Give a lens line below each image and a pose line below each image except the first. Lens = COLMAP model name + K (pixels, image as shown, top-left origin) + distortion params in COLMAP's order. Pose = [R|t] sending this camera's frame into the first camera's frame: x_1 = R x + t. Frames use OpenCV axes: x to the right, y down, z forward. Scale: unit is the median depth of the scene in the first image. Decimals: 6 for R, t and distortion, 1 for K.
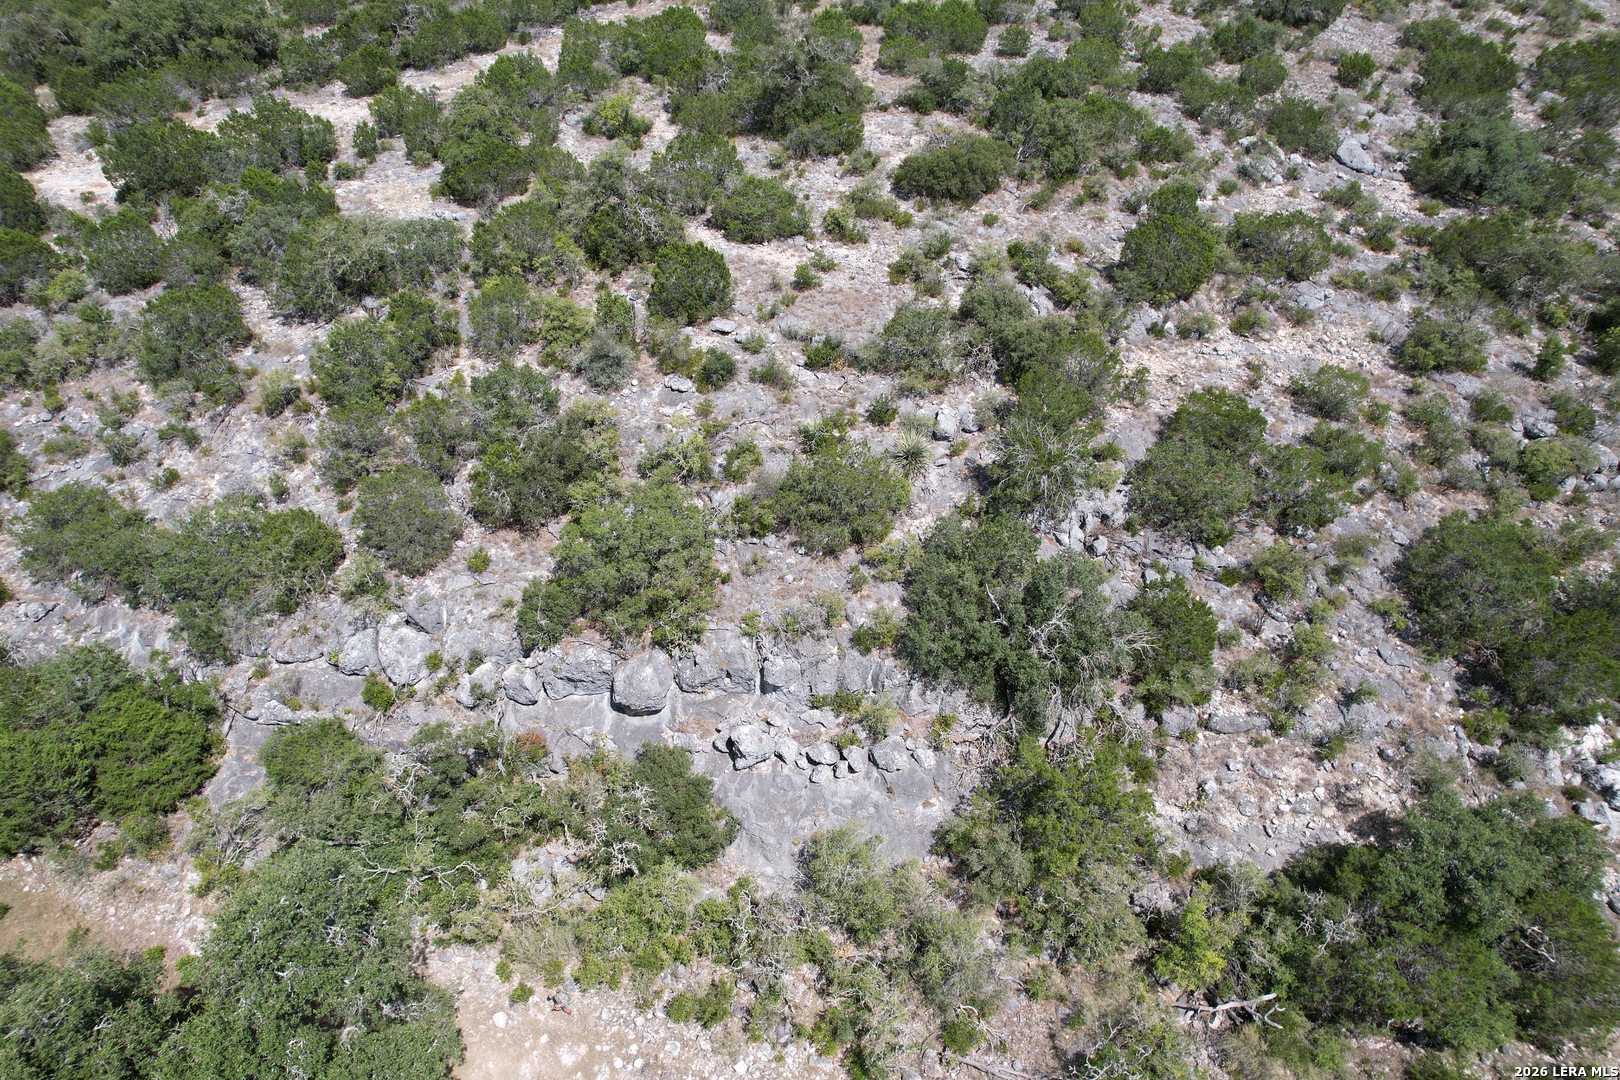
lens RADIAL K [[1051.0, 0, 810.0], [0, 1051.0, 540.0], [0, 0, 1]] dist [-0.037806, 0.001493]
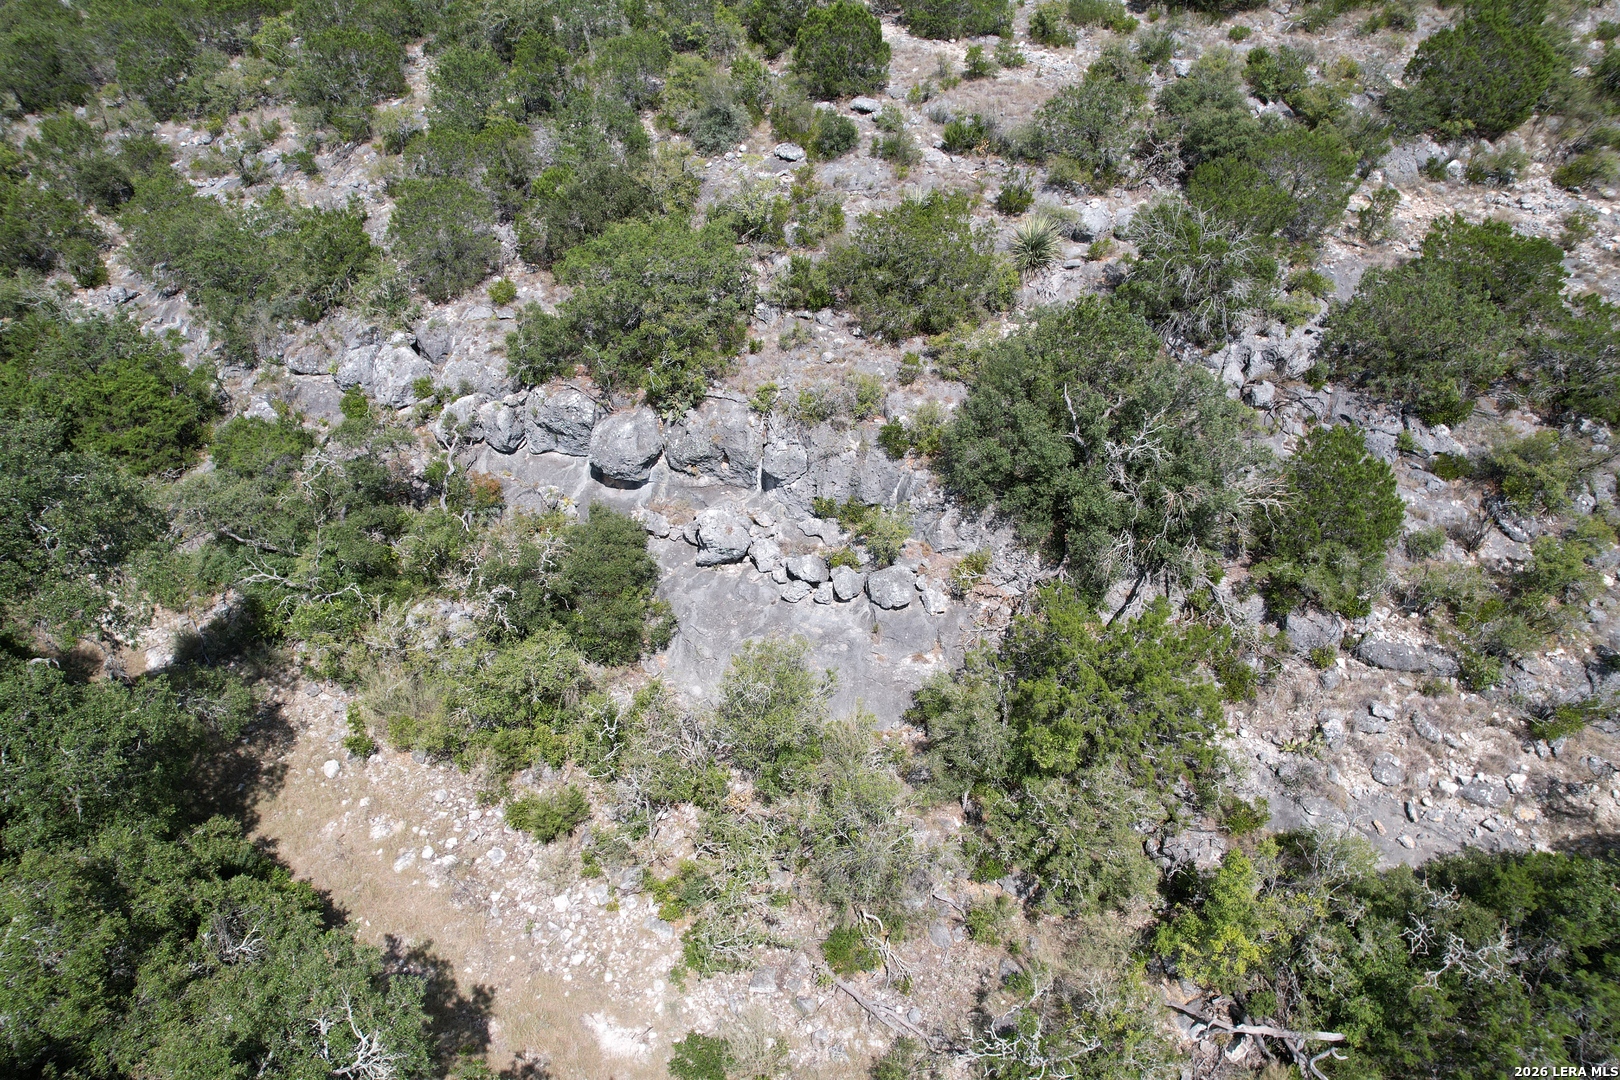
lens RADIAL K [[1042.8, 0, 810.0], [0, 1042.8, 540.0], [0, 0, 1]] dist [-0.080778, 0.083609]
pose [[0.944630, 0.197691, -0.261901, 0.203813], [-0.198415, 0.979825, 0.023956, 0.160112], [0.261353, 0.029336, 0.964797, 0.260315]]
